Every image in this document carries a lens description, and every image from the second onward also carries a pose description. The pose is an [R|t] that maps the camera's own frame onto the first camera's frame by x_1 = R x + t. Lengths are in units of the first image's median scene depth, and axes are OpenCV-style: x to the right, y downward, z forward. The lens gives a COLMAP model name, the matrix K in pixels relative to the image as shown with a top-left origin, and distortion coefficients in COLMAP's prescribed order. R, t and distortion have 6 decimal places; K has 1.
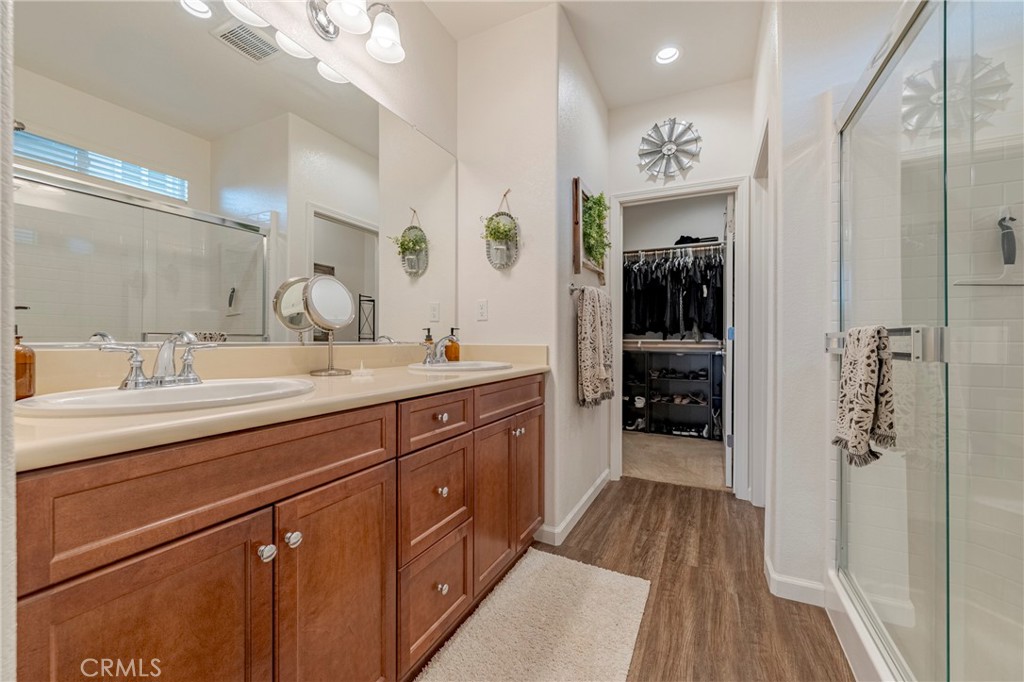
lens RADIAL K [[402.1, 0, 512.1], [0, 402.1, 341.5], [0, 0, 1]] dist [0.000249, -0.000249]
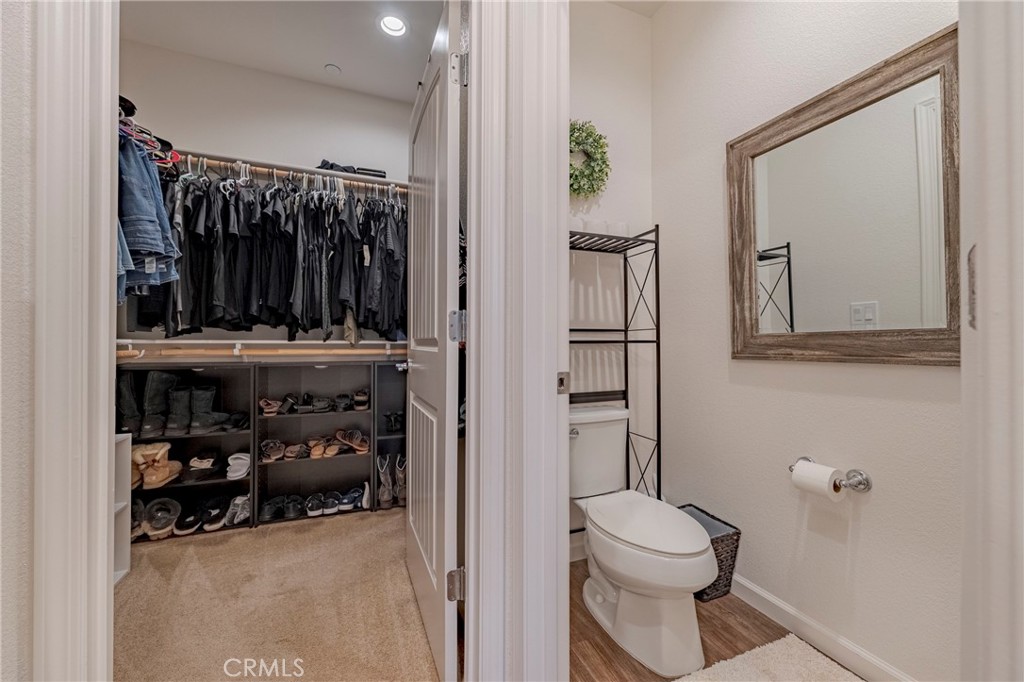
lens RADIAL K [[402.1, 0, 511.2], [0, 402.1, 339.9], [0, 0, 1]] dist [0.000249, -0.000249]
pose [[0.659229, 0.006054, 0.751918, 0.177574], [0.004340, 0.999920, -0.011855, 0.002083], [-0.751930, 0.011078, 0.659150, 0.449905]]
